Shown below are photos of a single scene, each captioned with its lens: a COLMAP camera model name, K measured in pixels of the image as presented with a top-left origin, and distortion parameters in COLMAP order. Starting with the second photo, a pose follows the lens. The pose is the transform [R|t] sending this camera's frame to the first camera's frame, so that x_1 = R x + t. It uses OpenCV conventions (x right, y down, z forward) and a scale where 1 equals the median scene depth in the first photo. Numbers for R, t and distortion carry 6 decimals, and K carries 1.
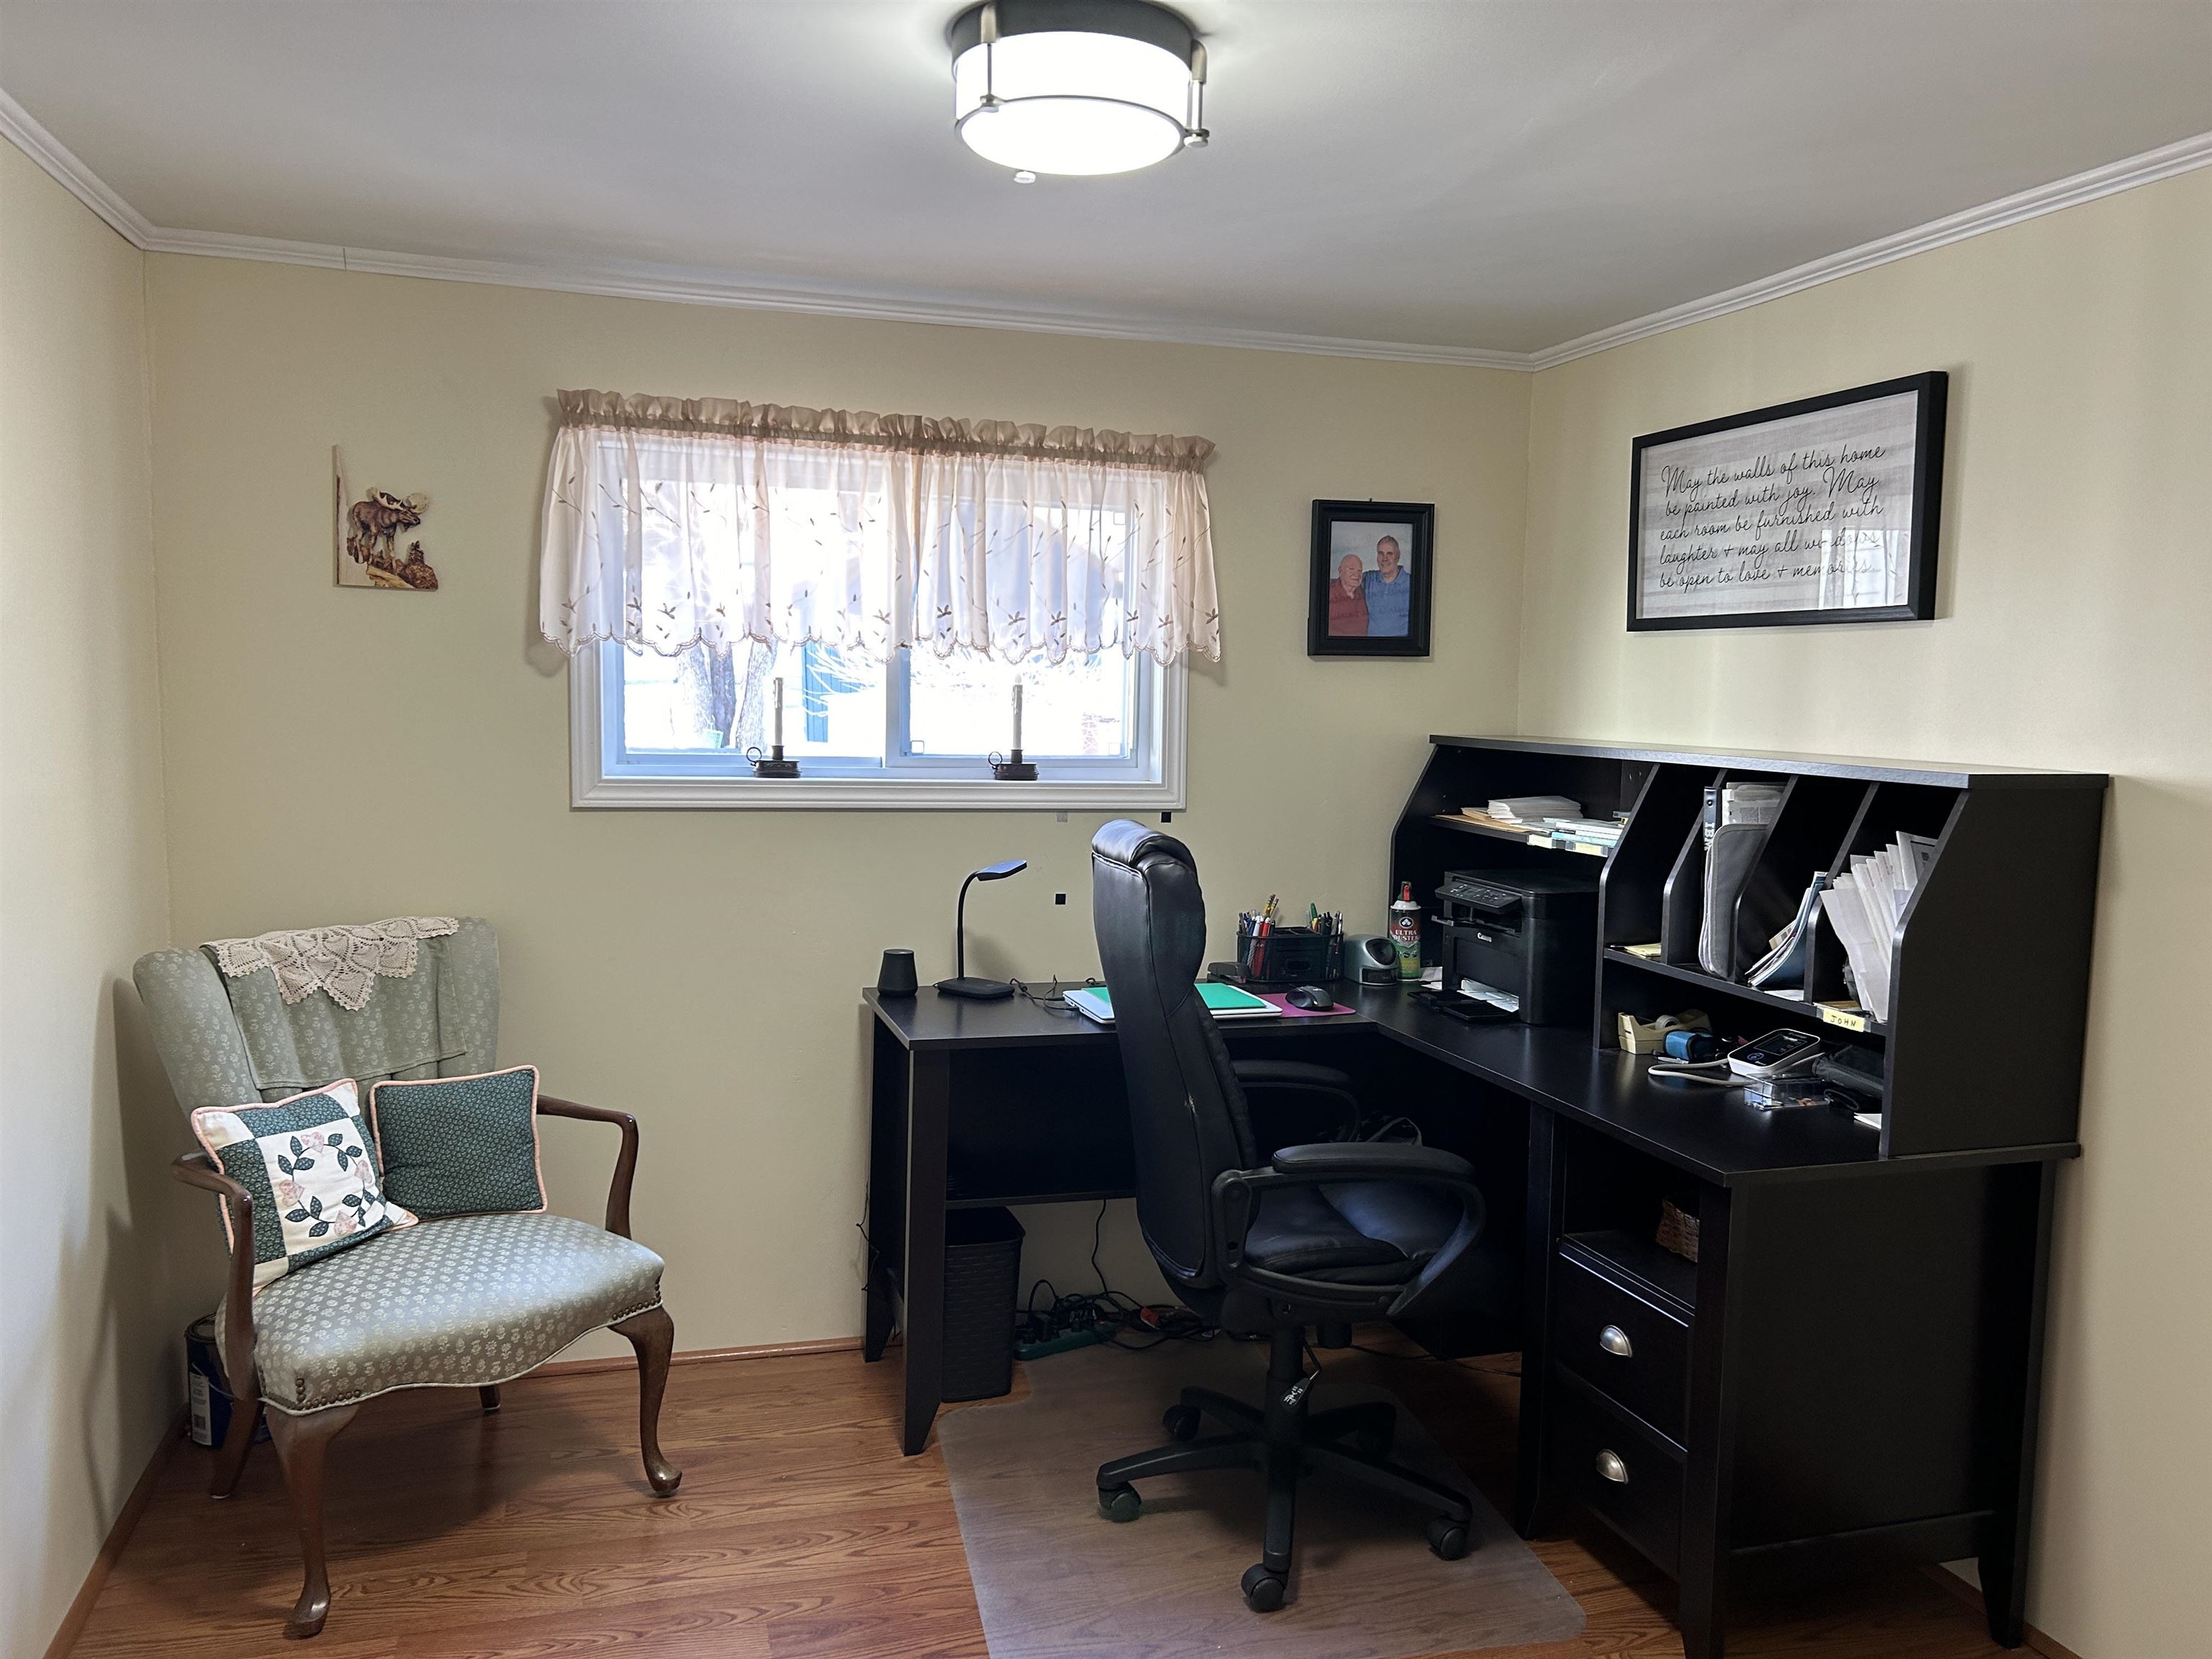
lens RADIAL K [[1671.0, 0, 1098.5], [0, 1671.0, 829.2], [0, 0, 1]] dist [0.053374, -0.052890]
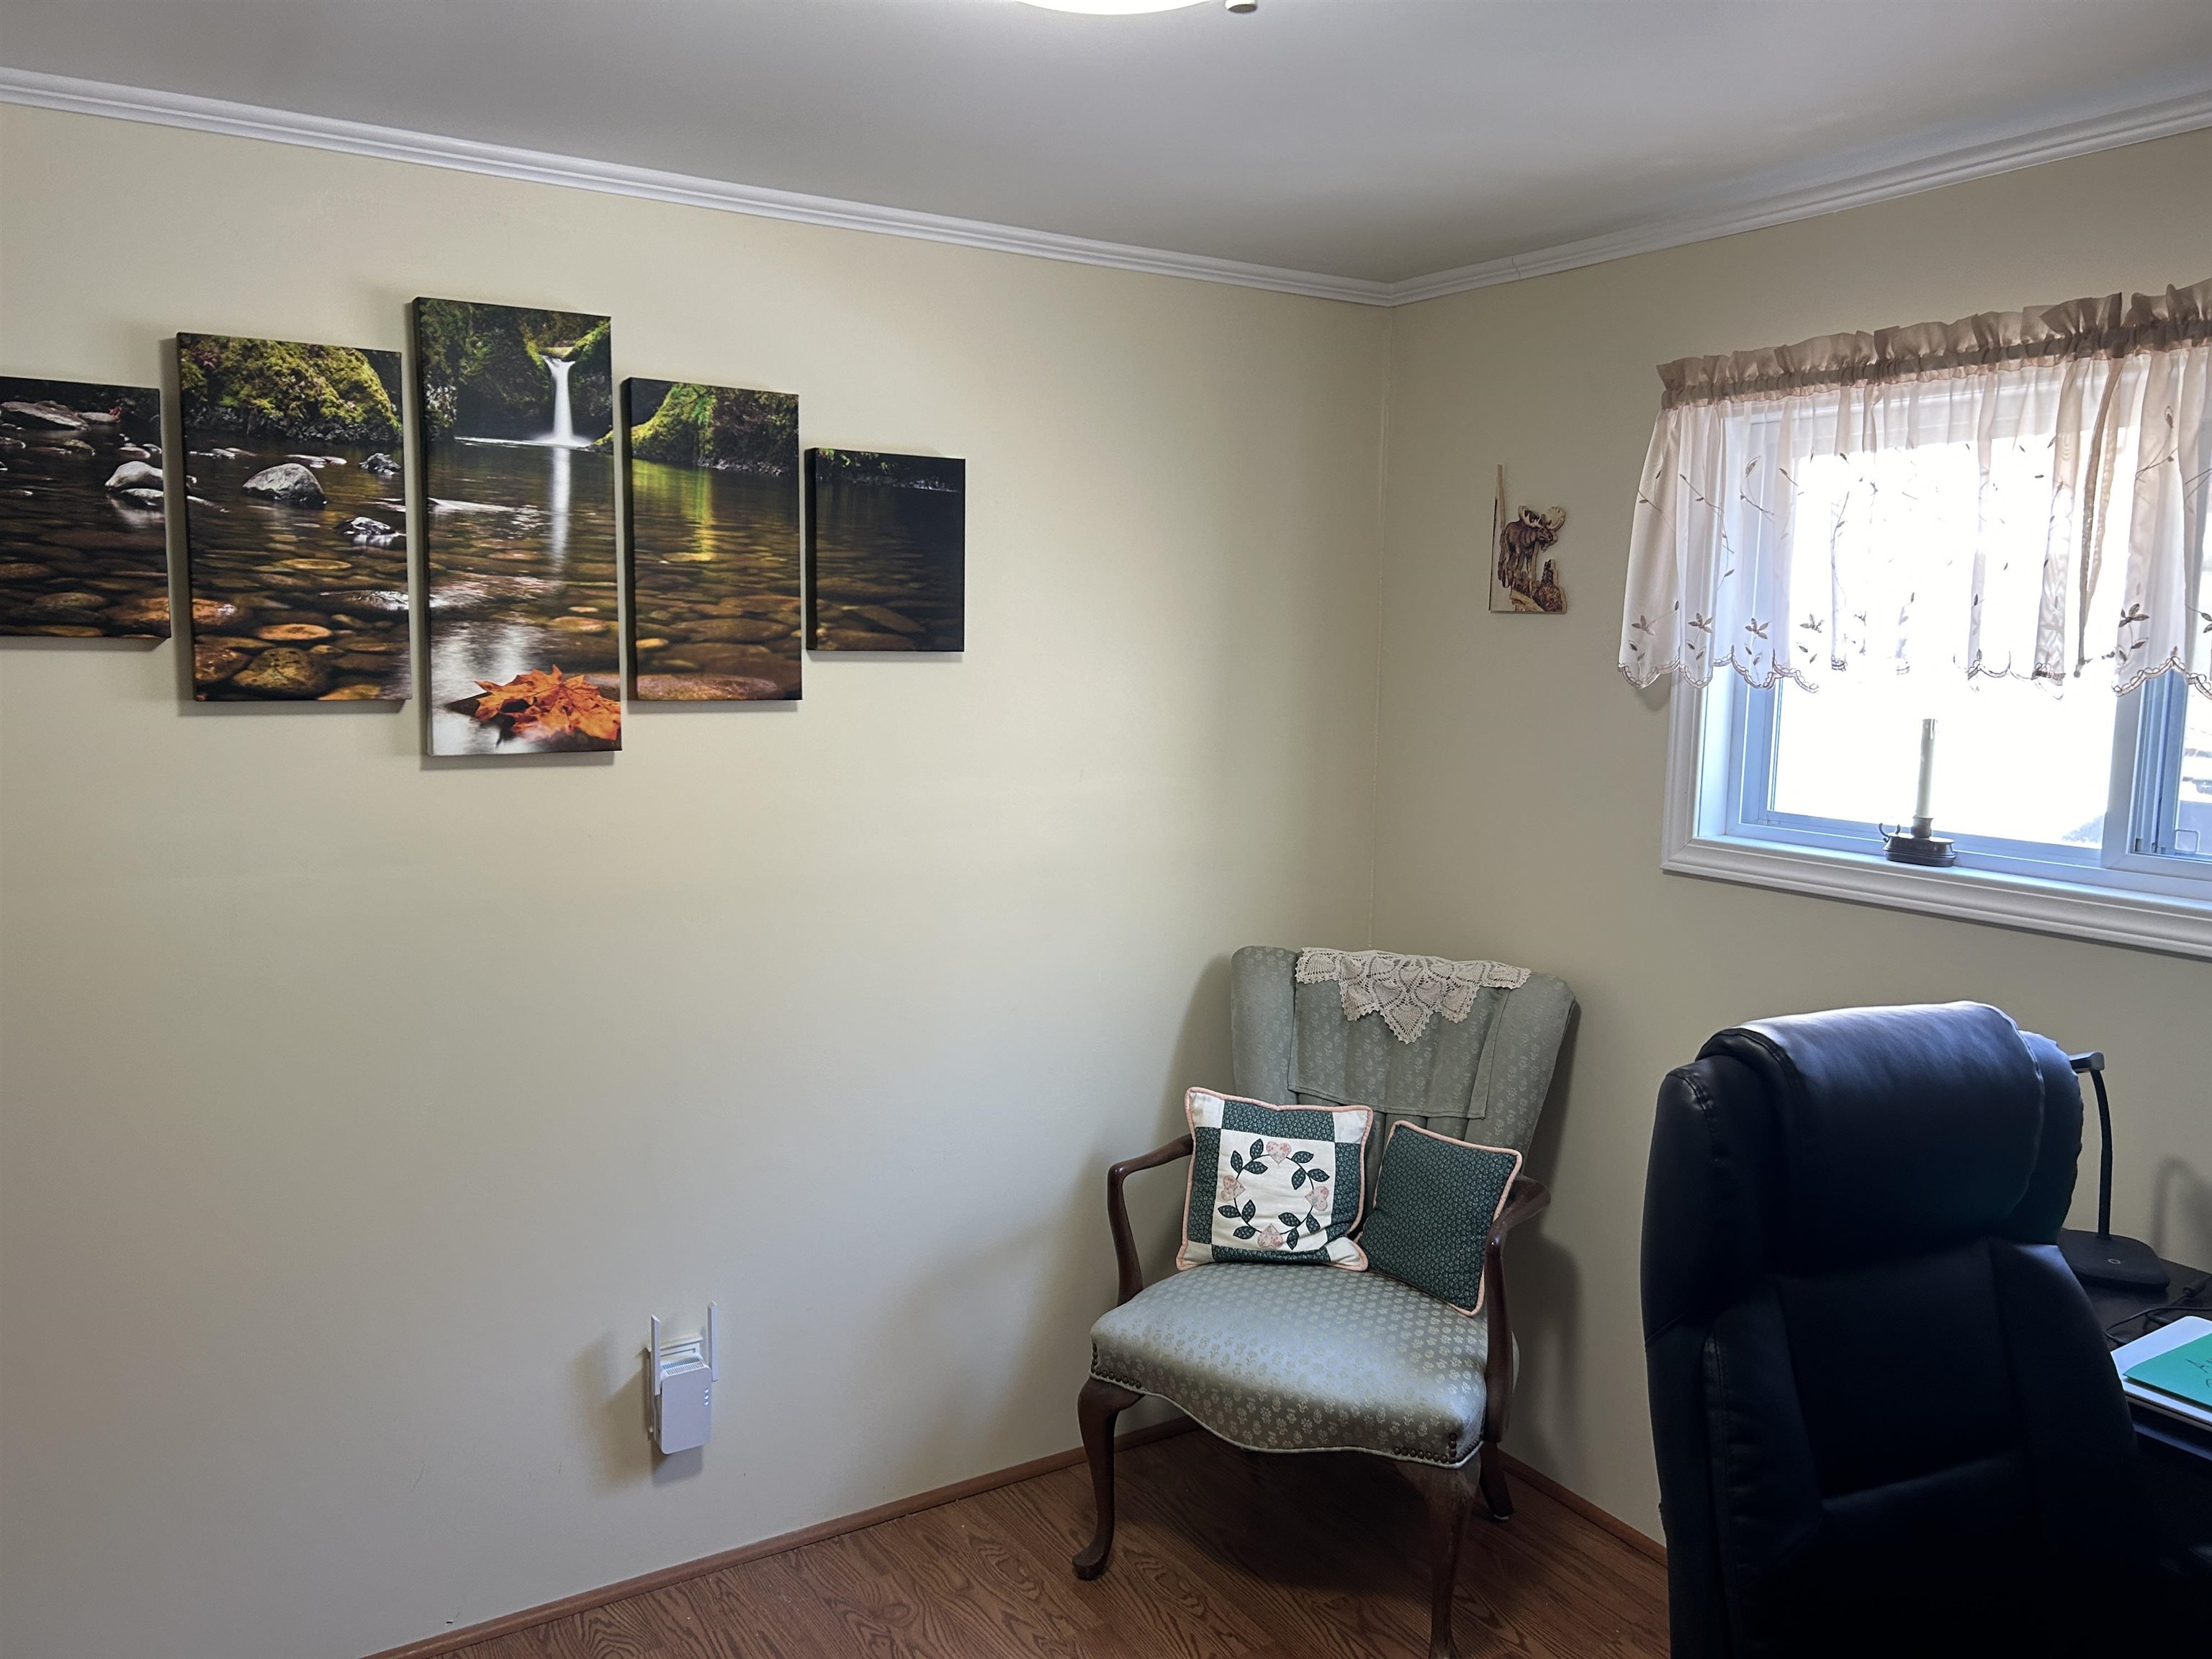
lens RADIAL K [[1671.0, 0, 1100.6], [0, 1671.0, 816.5], [0, 0, 1]] dist [0.053374, -0.052890]
pose [[0.255019, 0.090166, -0.962723, 0.430119], [-0.099276, 0.992823, 0.066688, -0.069395], [0.961826, 0.078568, 0.262140, 0.540166]]
